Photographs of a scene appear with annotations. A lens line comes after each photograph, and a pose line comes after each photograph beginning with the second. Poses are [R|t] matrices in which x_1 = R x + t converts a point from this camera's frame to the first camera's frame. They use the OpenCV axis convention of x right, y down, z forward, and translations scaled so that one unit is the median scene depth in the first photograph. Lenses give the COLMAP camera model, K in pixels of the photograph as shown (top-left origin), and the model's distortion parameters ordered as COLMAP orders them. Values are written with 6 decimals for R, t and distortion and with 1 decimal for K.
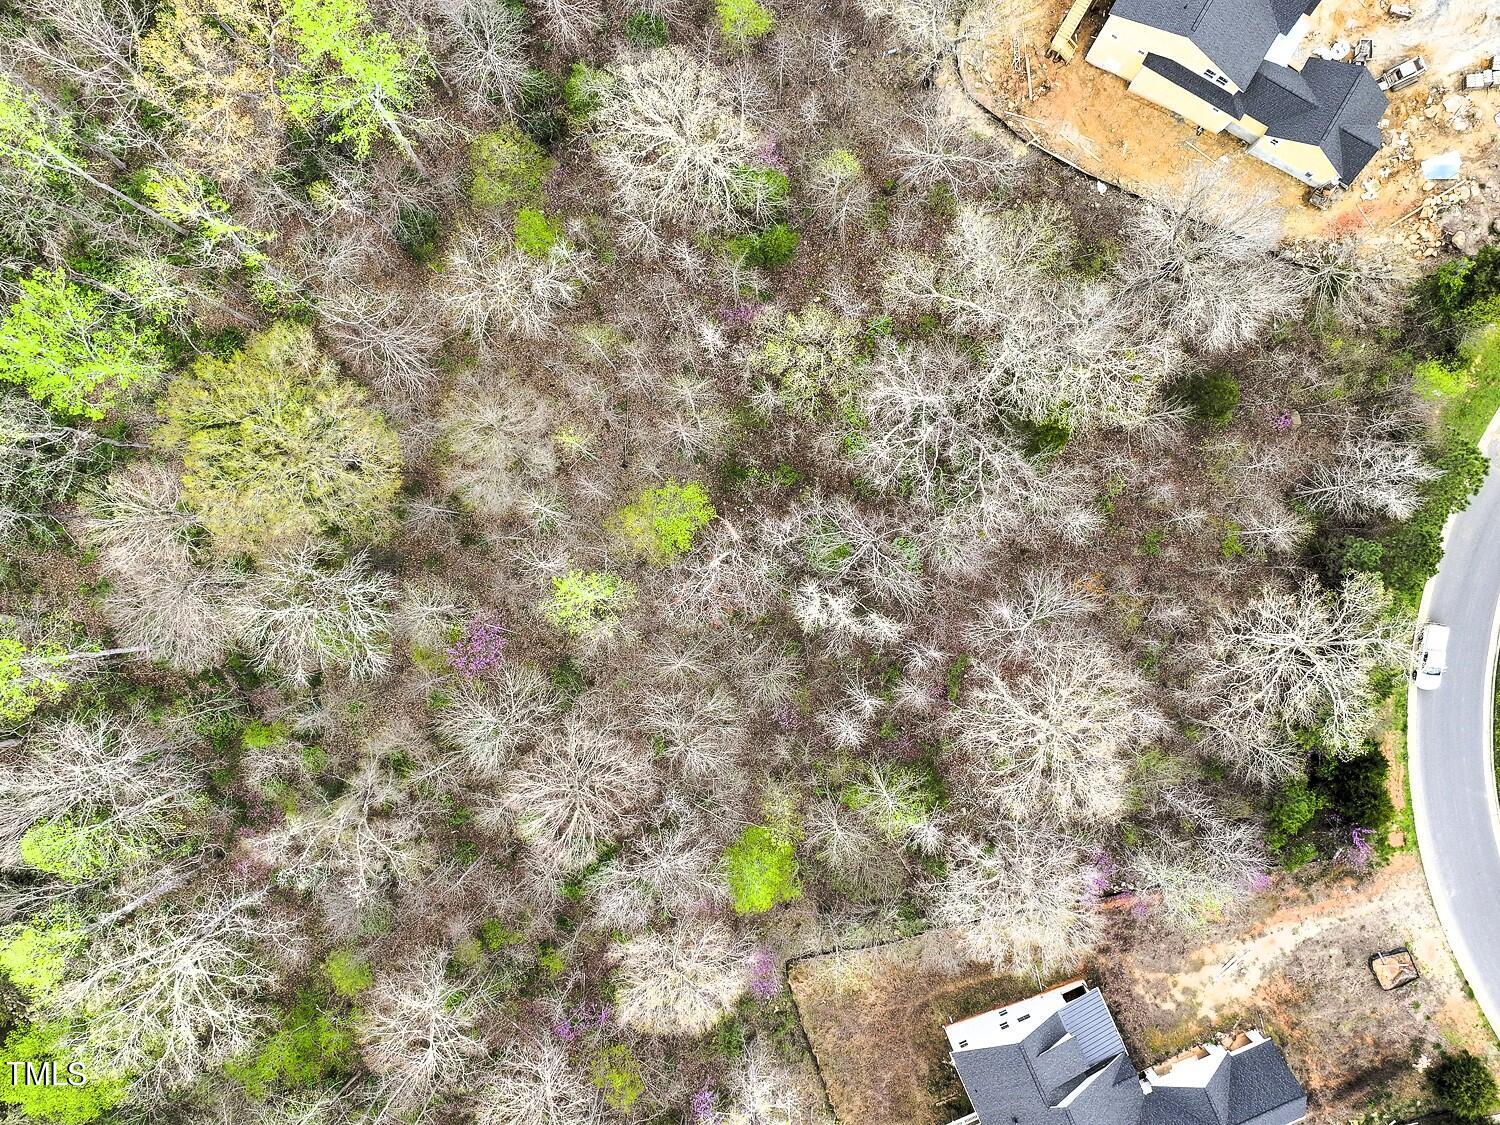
lens RADIAL K [[1404.5, 0, 754.5], [0, 1404.5, 566.4], [0, 0, 1]] dist [0.006389, 0.000000]
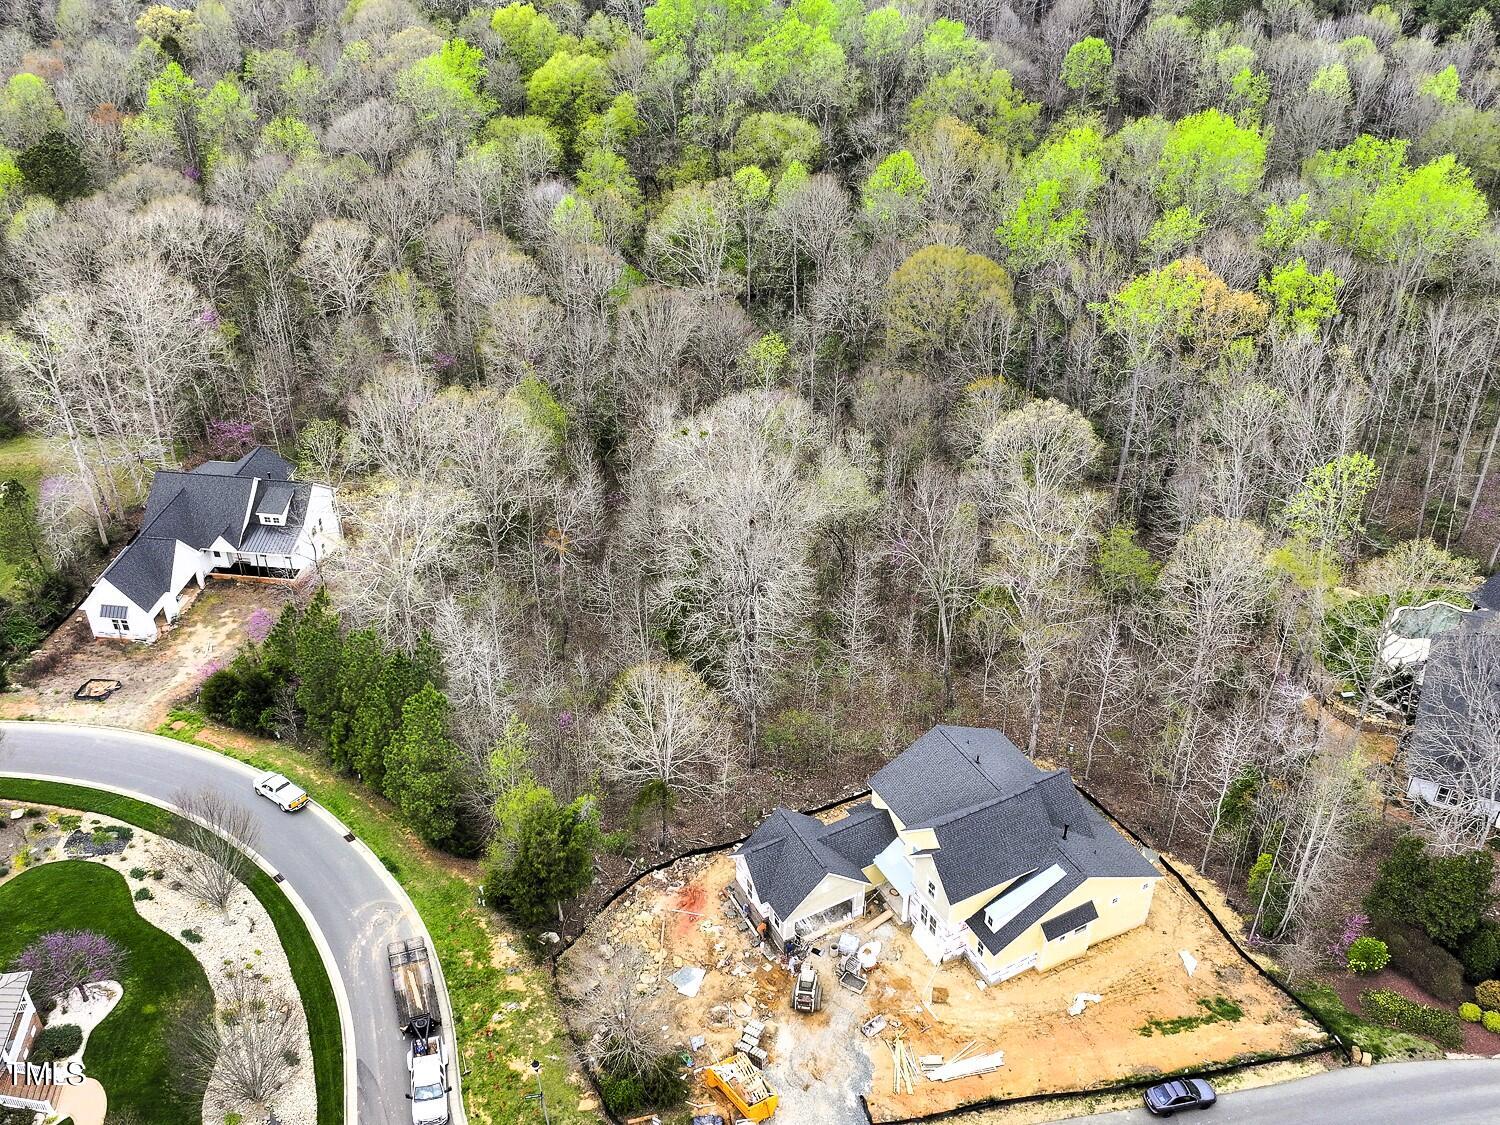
lens RADIAL K [[1404.5, 0, 760.1], [0, 1404.5, 533.1], [0, 0, 1]] dist [0.006389, 0.000000]
pose [[-0.515628, 0.472259, -0.714913, 0.896564], [-0.856804, -0.280479, 0.432687, -0.581318], [0.003822, 0.835645, 0.549256, 0.296755]]
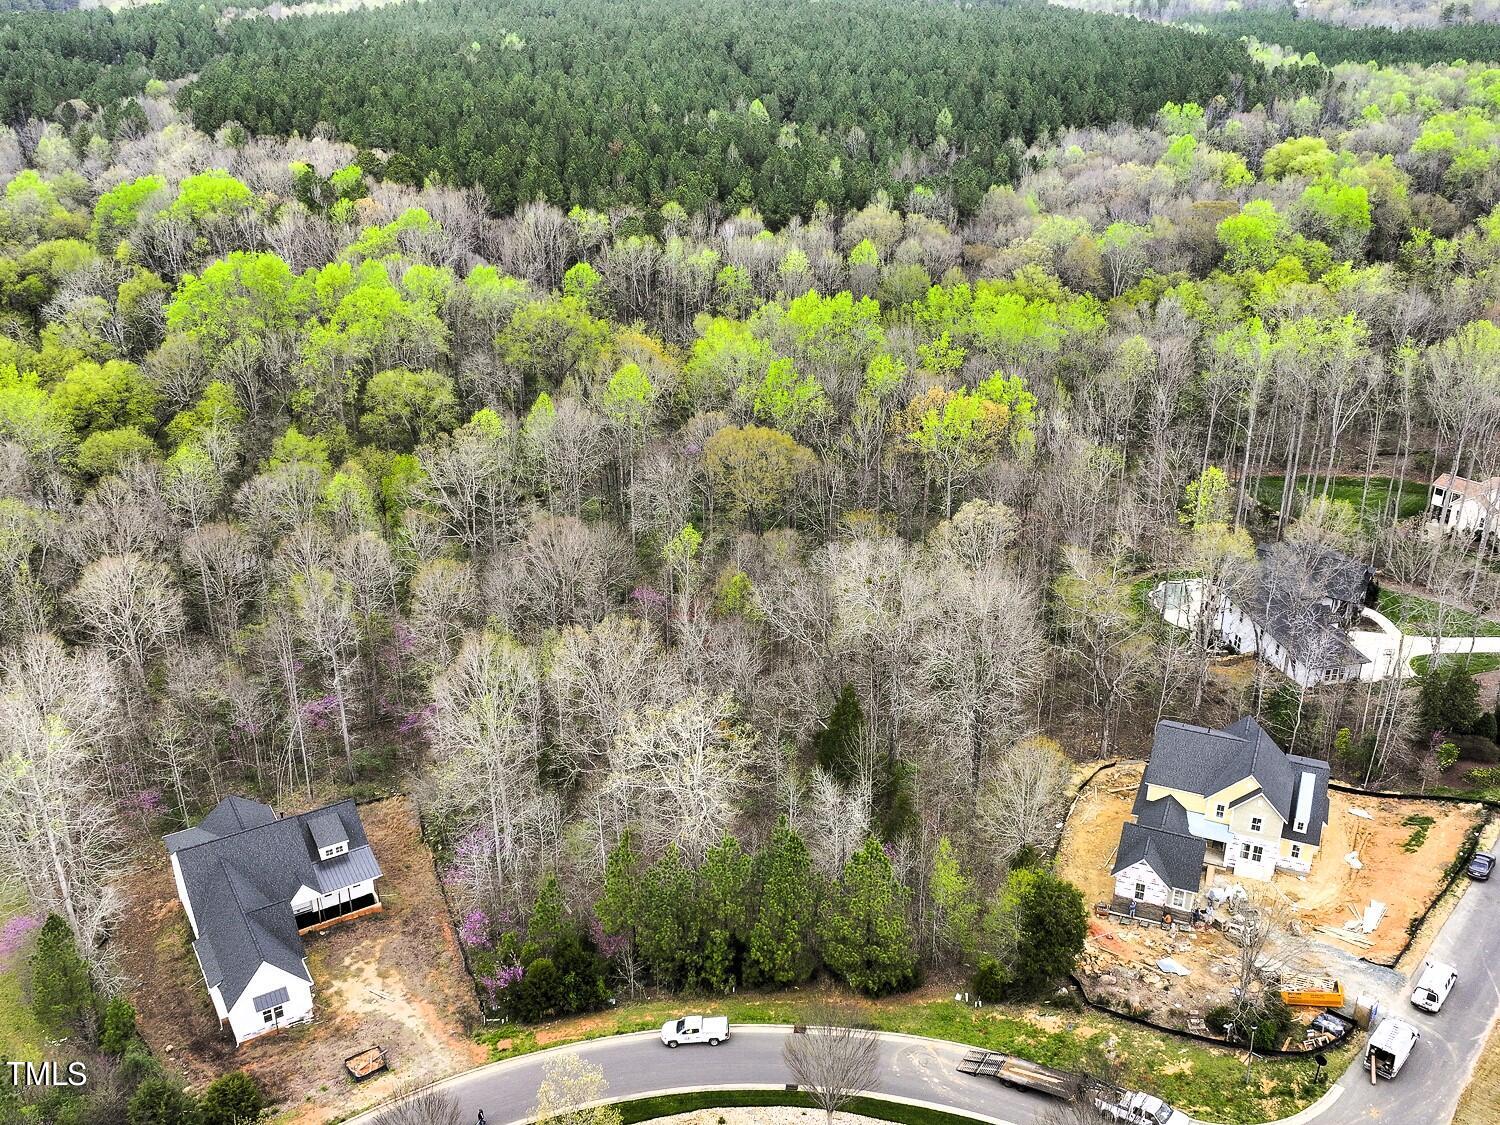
lens RADIAL K [[1404.5, 0, 757.6], [0, 1404.5, 534.4], [0, 0, 1]] dist [0.006389, 0.000000]
pose [[0.127900, 0.406053, -0.904855, 1.189080], [-0.991764, 0.058535, -0.113917, 0.108463], [0.006709, 0.911973, 0.410195, 0.274745]]
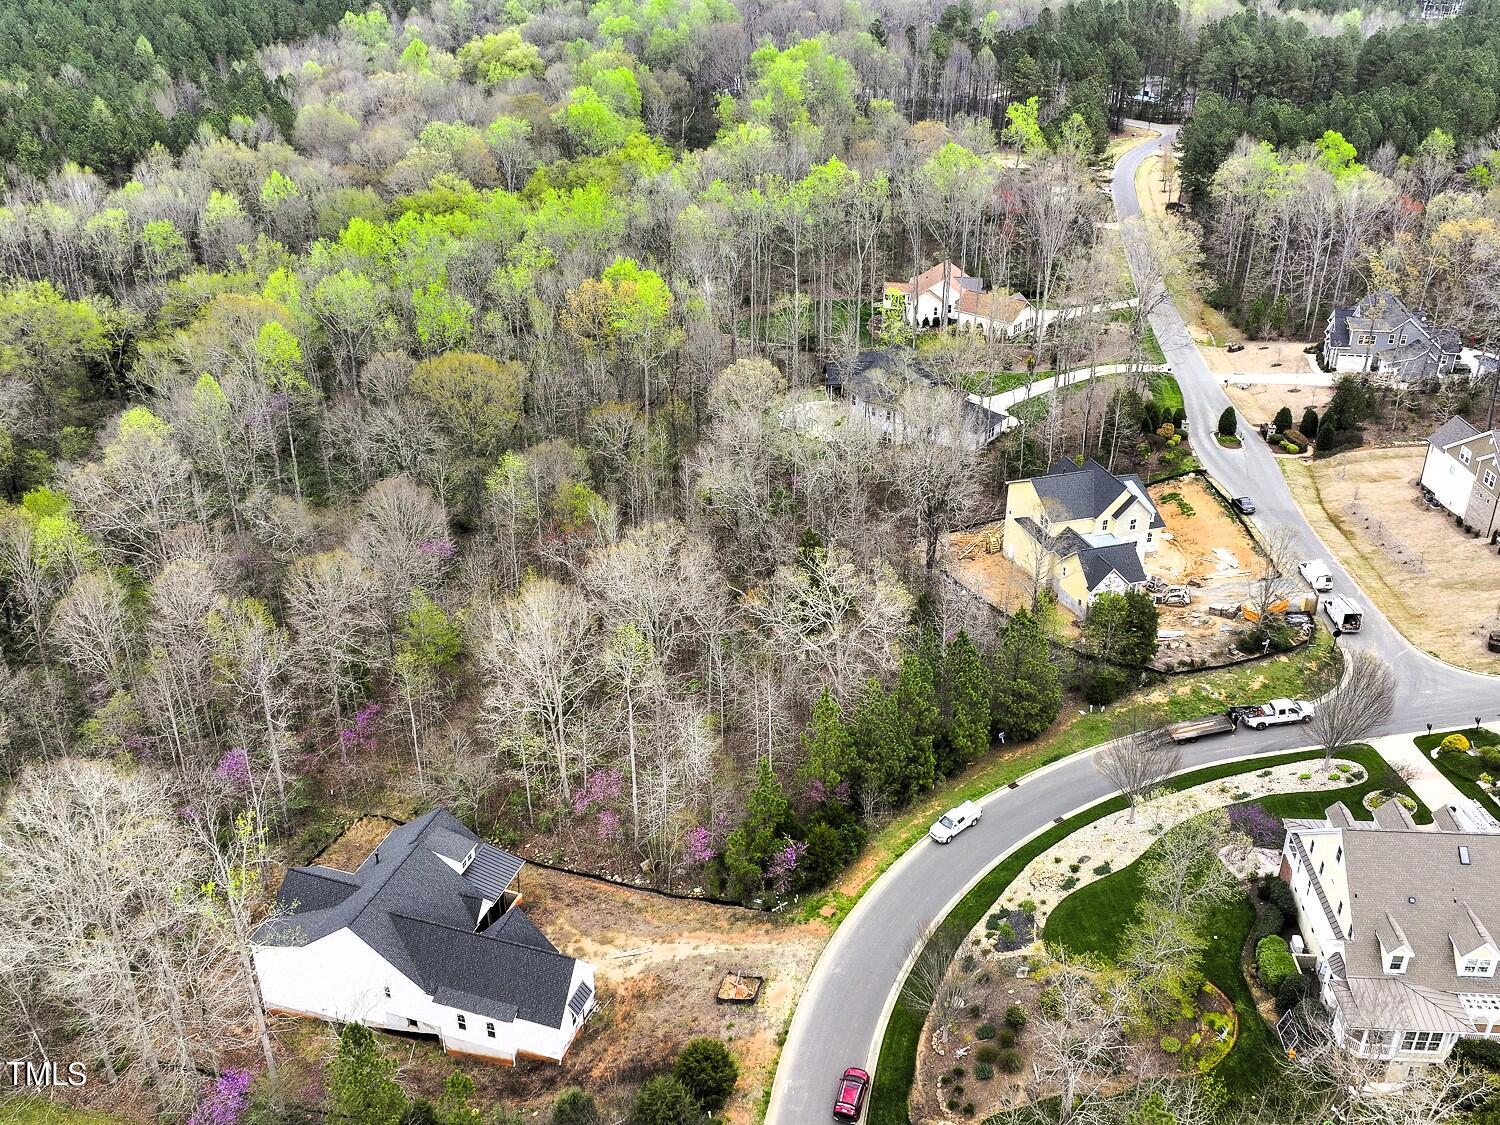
lens RADIAL K [[1404.5, 0, 750.9], [0, 1404.5, 551.0], [0, 0, 1]] dist [0.006389, 0.000000]
pose [[0.736535, 0.313481, -0.599372, 0.921226], [-0.676376, 0.348719, -0.648776, 0.780587], [0.005634, 0.883247, 0.468875, 0.289061]]
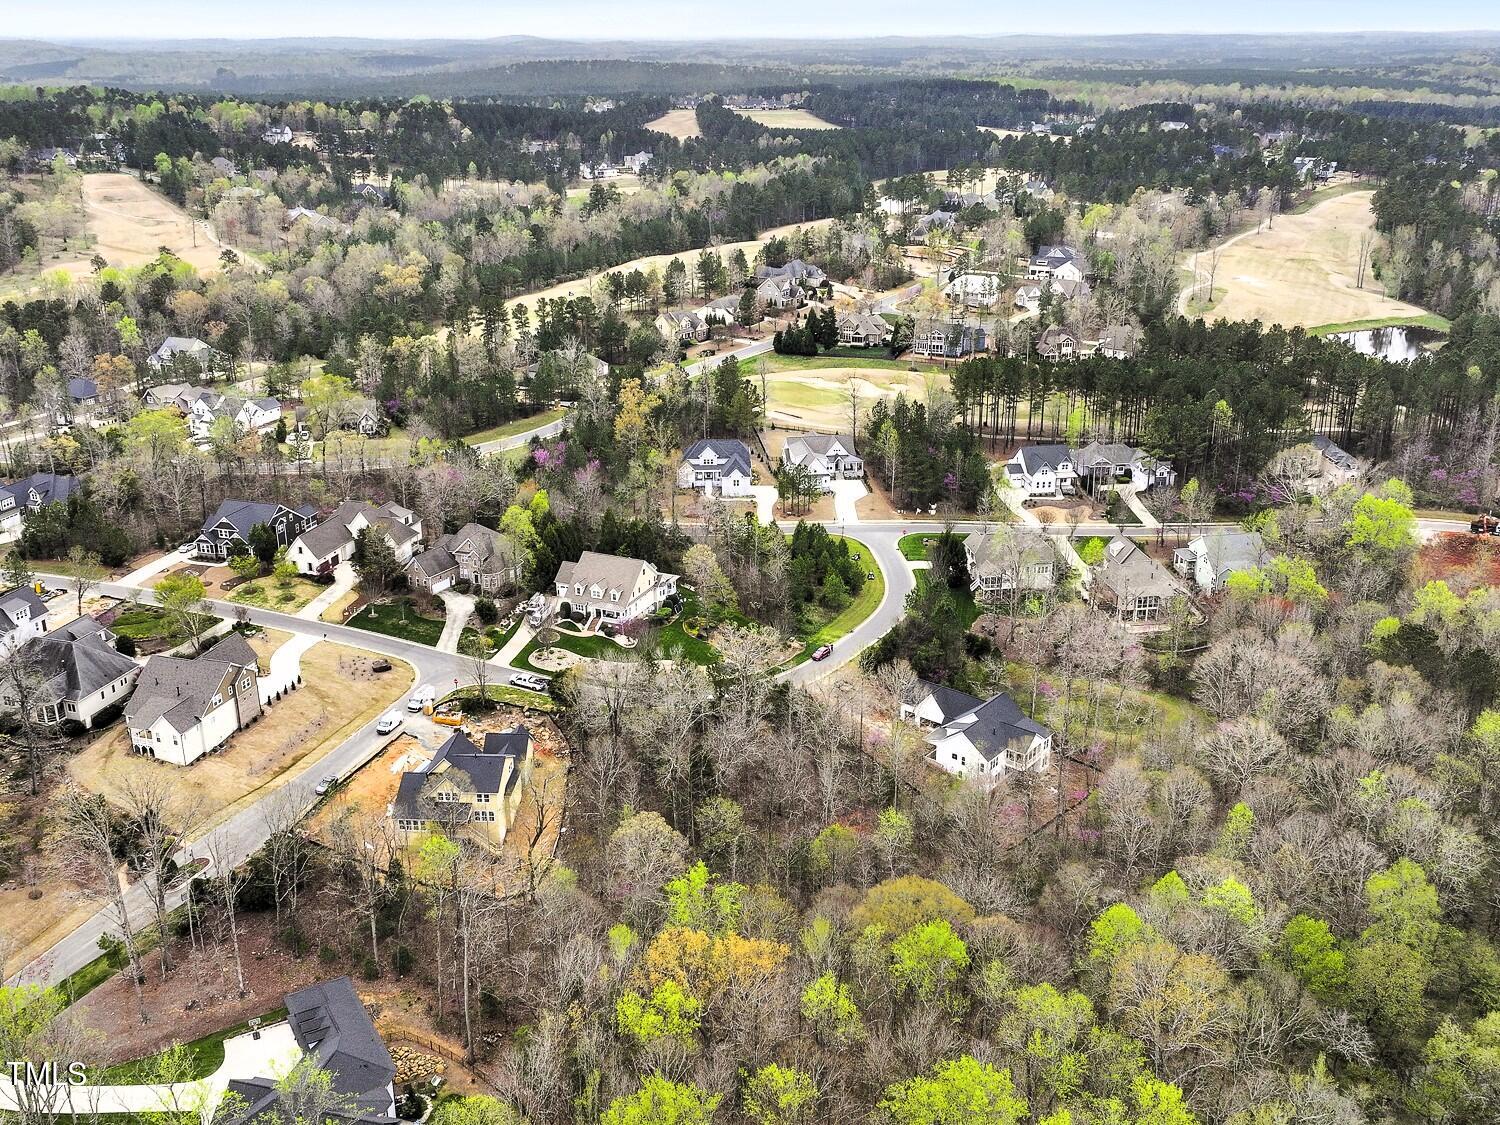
lens RADIAL K [[1404.5, 0, 756.2], [0, 1404.5, 568.8], [0, 0, 1]] dist [0.006389, 0.000000]
pose [[-0.455493, -0.319335, 0.830994, -1.300213], [0.890212, -0.156118, 0.427959, -0.778574], [-0.006929, 0.934694, 0.355387, 0.008108]]
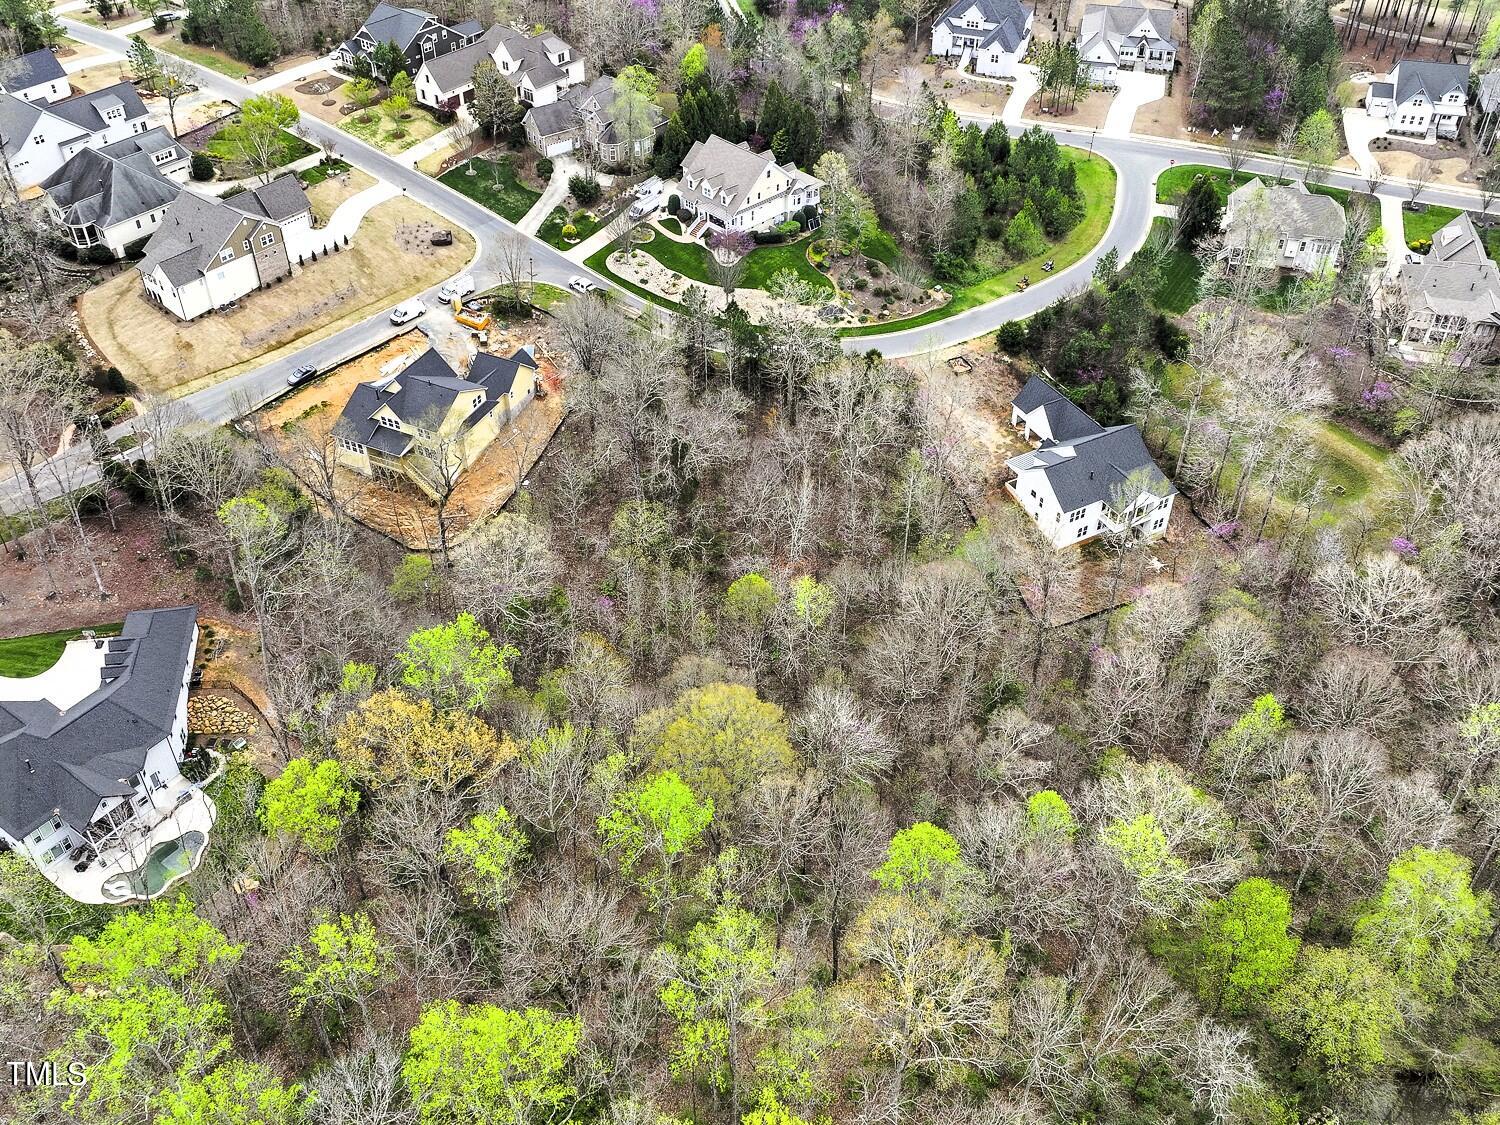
lens RADIAL K [[1404.5, 0, 759.8], [0, 1404.5, 551.4], [0, 0, 1]] dist [0.006389, 0.000000]
pose [[-0.087397, -0.645625, 0.758637, -1.060922], [0.996060, -0.045161, 0.076316, -0.125097], [-0.015011, 0.762318, 0.647028, -0.003576]]
